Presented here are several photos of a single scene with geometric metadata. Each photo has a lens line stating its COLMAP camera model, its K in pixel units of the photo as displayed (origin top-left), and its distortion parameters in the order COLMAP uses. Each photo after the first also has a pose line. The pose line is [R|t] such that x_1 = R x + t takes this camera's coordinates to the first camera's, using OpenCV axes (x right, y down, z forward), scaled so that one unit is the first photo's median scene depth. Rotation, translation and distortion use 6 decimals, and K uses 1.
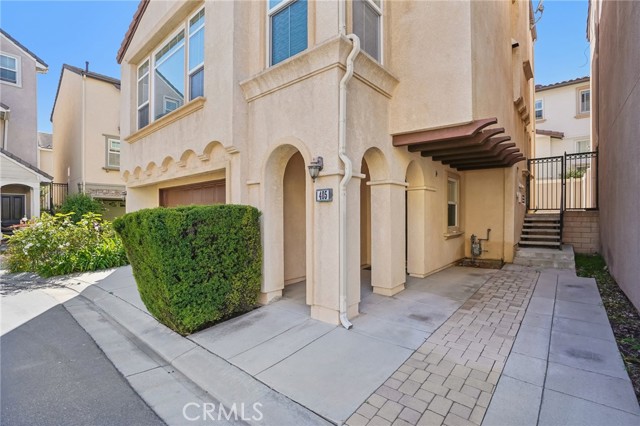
lens RADIAL K [[312.8, 0, 319.5], [0, 312.8, 221.1], [0, 0, 1]] dist [-0.074063, 0.036366]
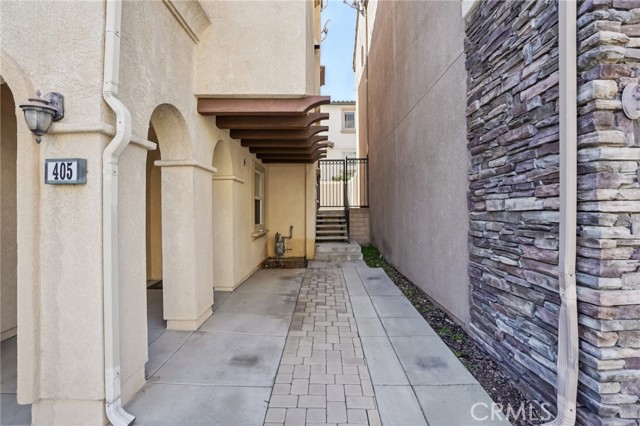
lens RADIAL K [[311.2, 0, 331.1], [0, 311.2, 209.6], [0, 0, 1]] dist [-0.073725, 0.027699]
pose [[0.762876, 0.004095, 0.646532, 0.023470], [0.013146, 0.999675, -0.021843, -0.005415], [-0.646412, 0.025163, 0.762574, 0.290110]]
